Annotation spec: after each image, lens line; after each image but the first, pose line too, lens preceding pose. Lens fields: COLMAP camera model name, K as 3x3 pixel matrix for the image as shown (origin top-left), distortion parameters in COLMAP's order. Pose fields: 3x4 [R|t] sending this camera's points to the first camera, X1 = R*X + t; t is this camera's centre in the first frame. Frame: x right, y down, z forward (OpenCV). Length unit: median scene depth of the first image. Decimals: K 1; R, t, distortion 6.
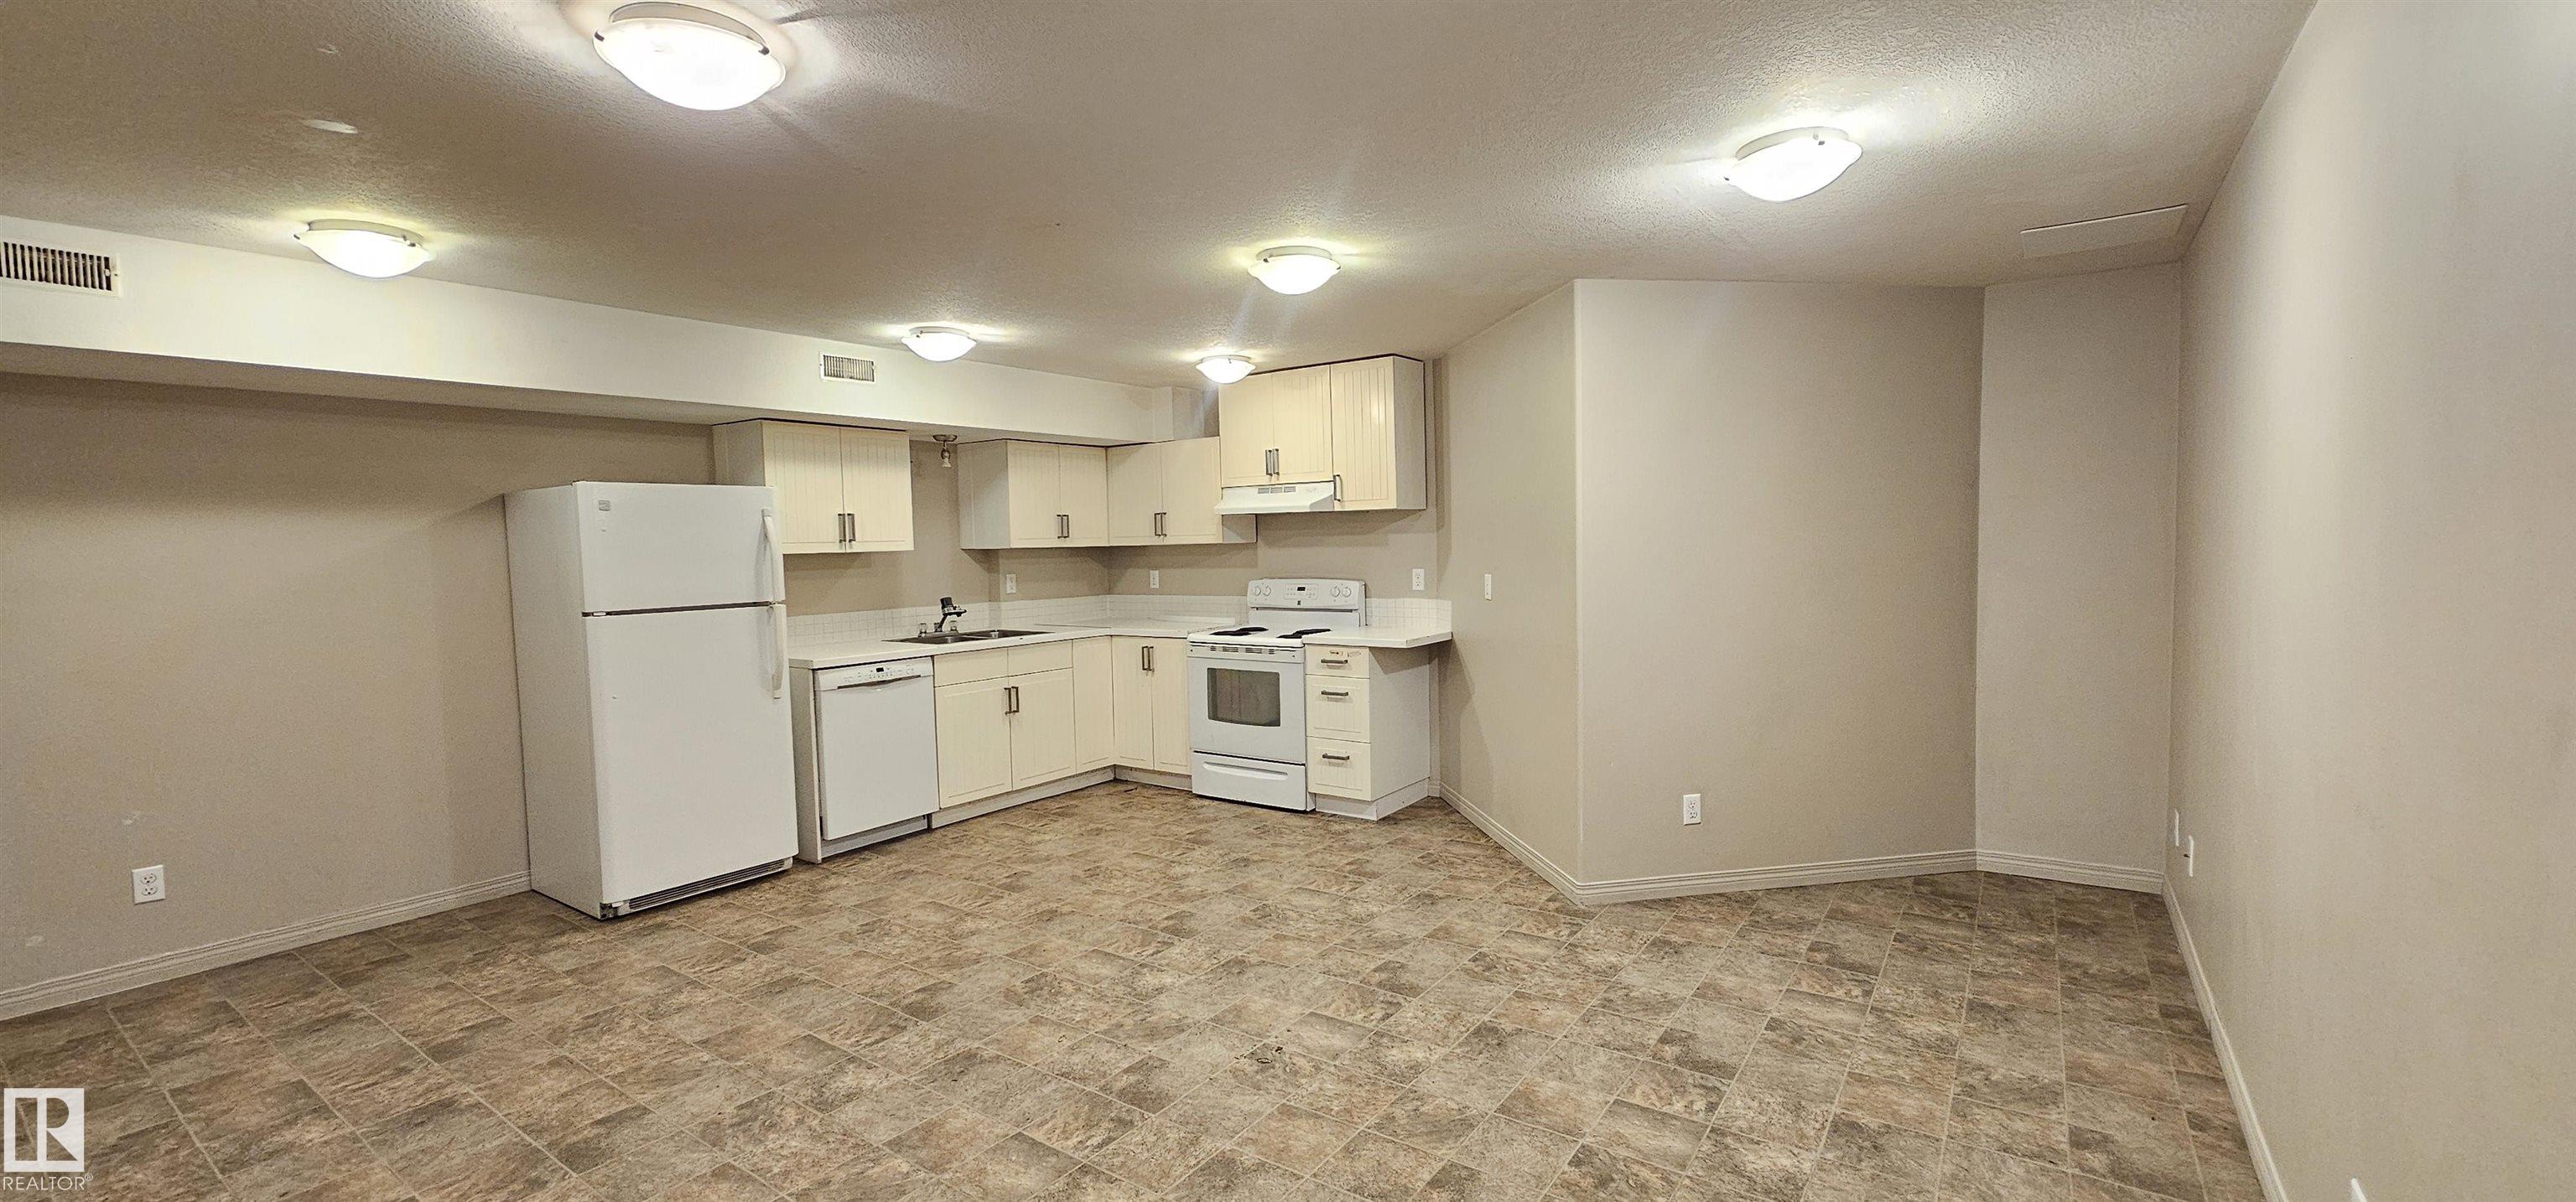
lens RADIAL K [[1048.8, 0, 1290.6], [0, 1048.8, 600.4], [0, 0, 1]] dist [0.000278, -0.000222]
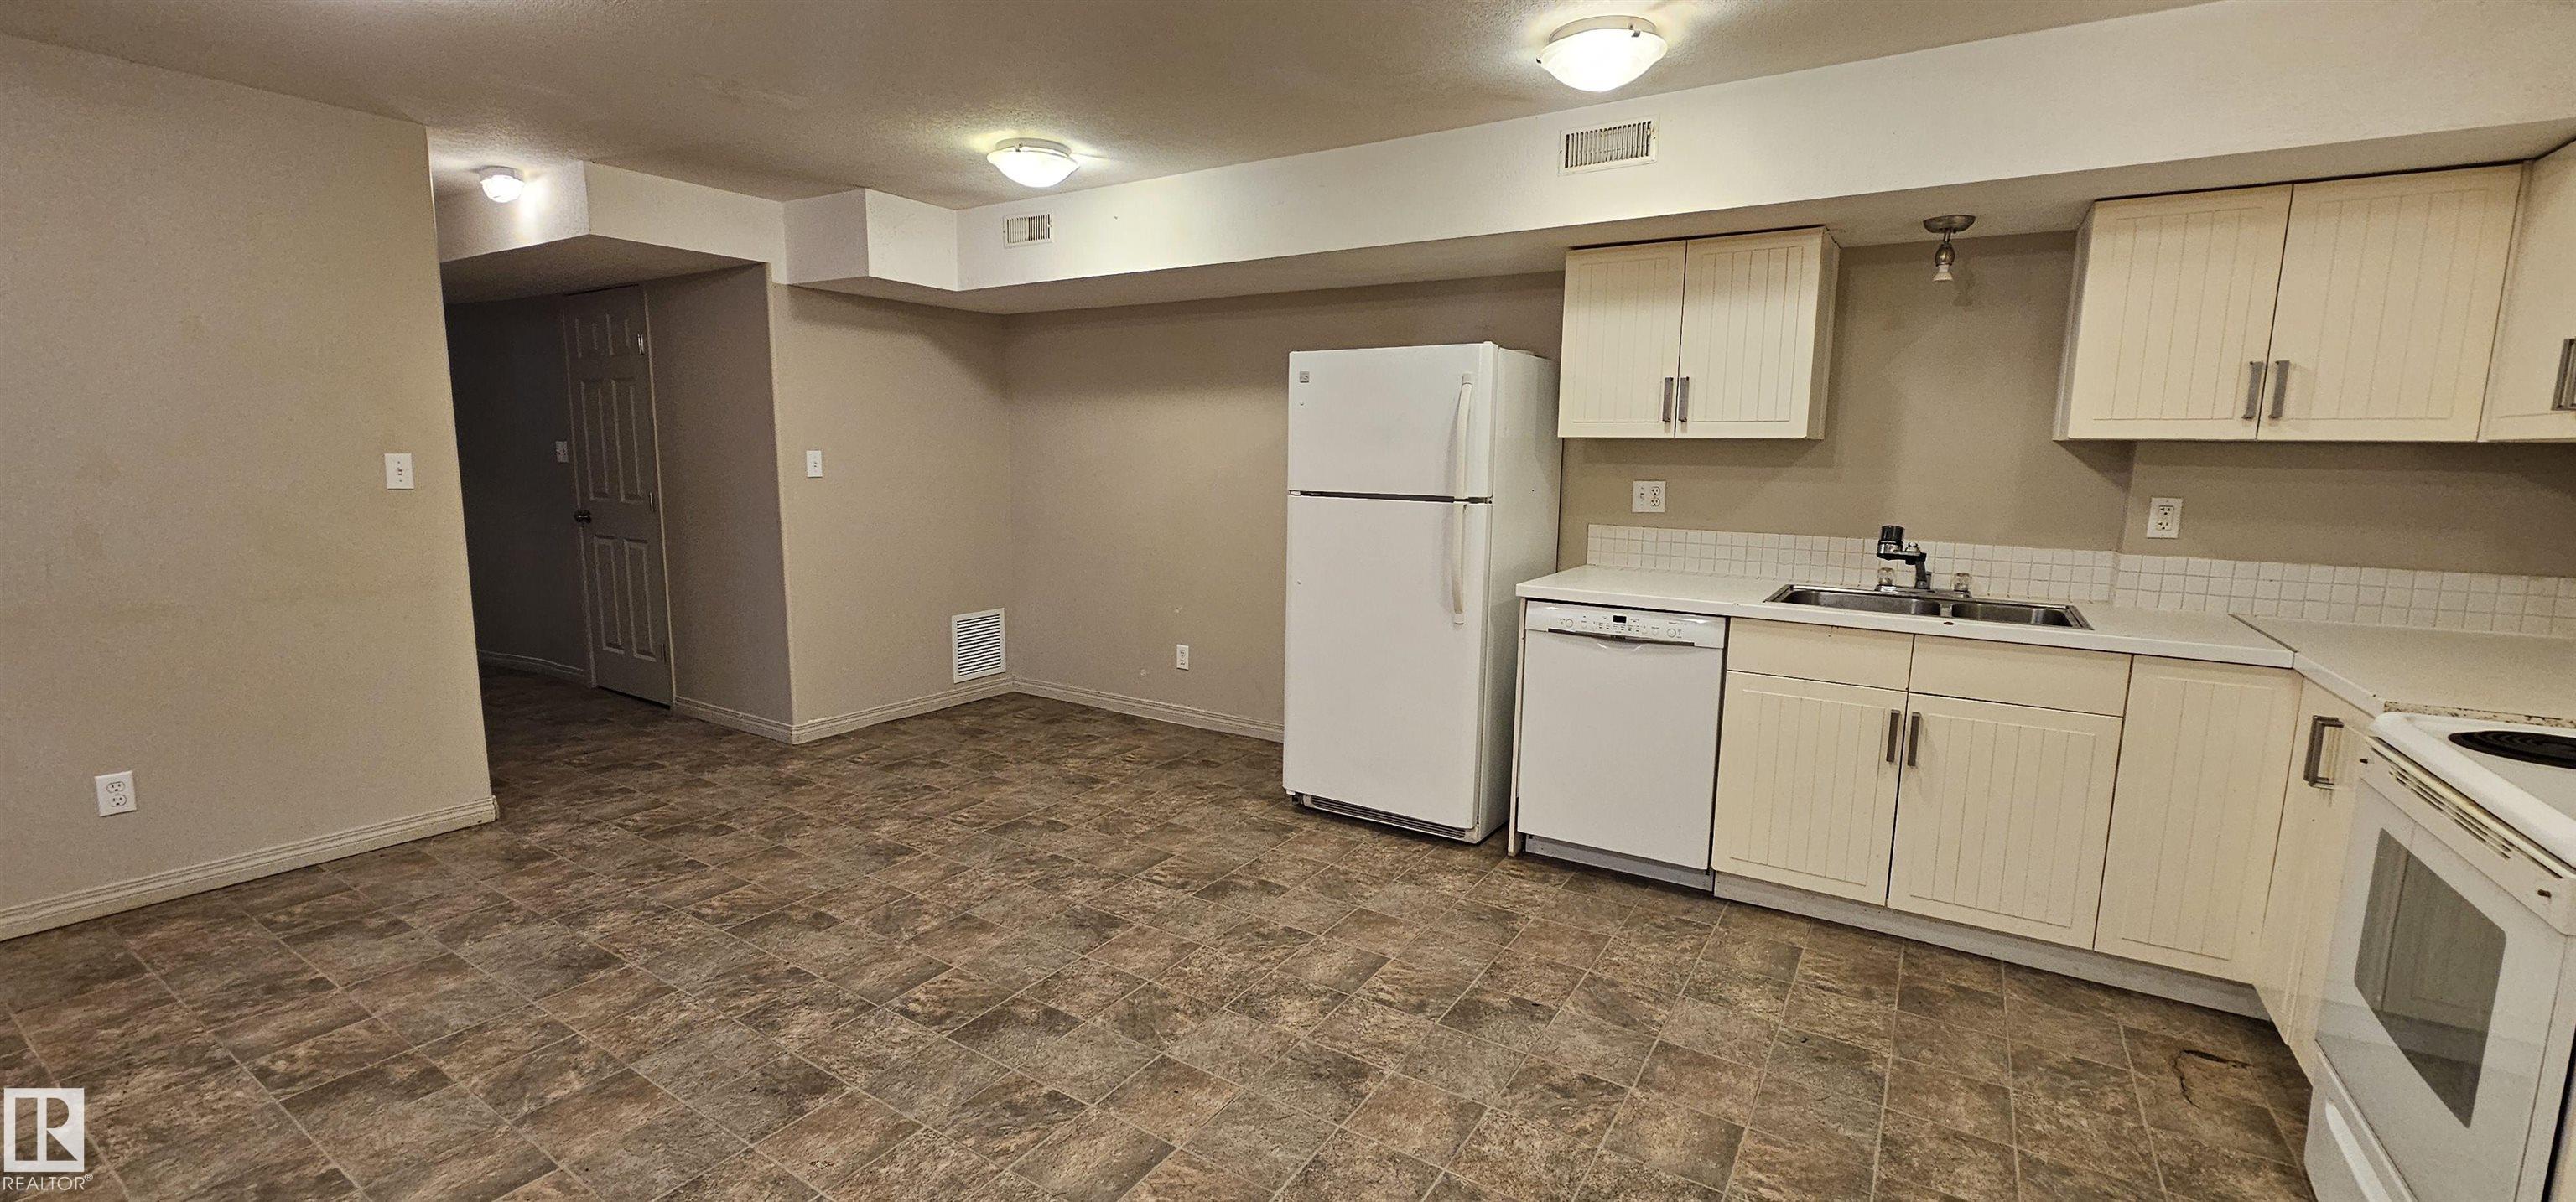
lens RADIAL K [[1048.8, 0, 1290.6], [0, 1048.8, 600.4], [0, 0, 1]] dist [0.000278, -0.000222]
pose [[0.045629, 0.163419, -0.985501, 0.223021], [-0.070925, 0.984569, 0.159980, -0.032659], [0.996437, 0.062597, 0.056515, 0.712750]]
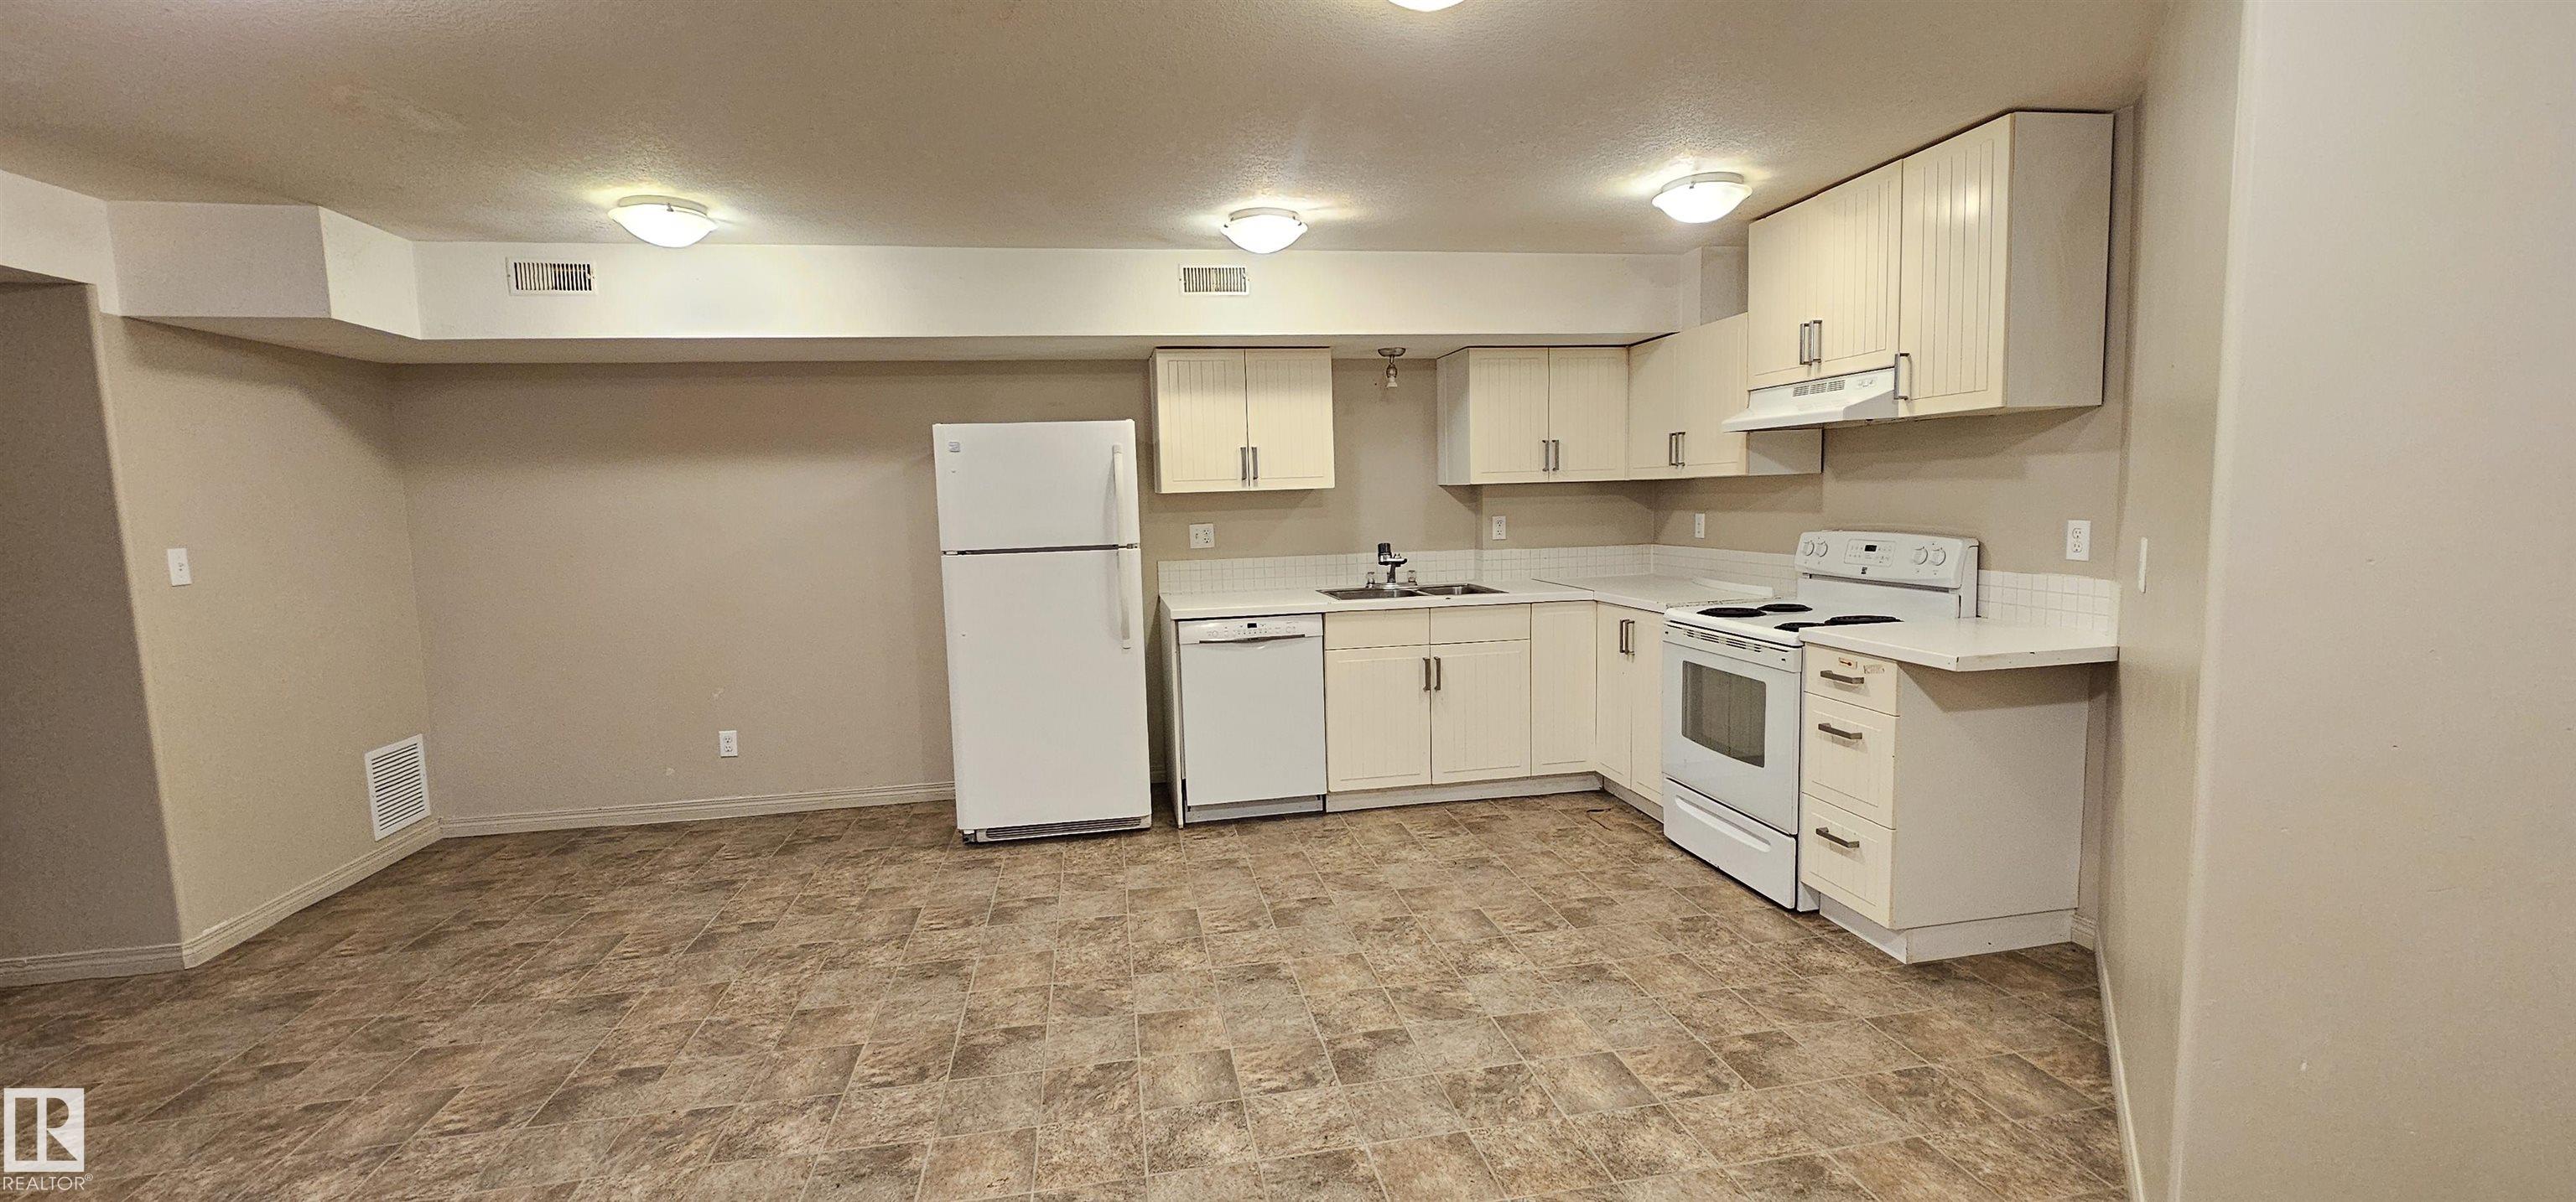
lens RADIAL K [[1048.8, 0, 1290.6], [0, 1048.8, 600.4], [0, 0, 1]] dist [0.000278, -0.000222]
pose [[0.714259, 0.072088, -0.696159, 0.227012], [-0.026181, 0.996737, 0.076352, -0.021321], [0.699391, -0.036309, 0.713816, 0.371901]]
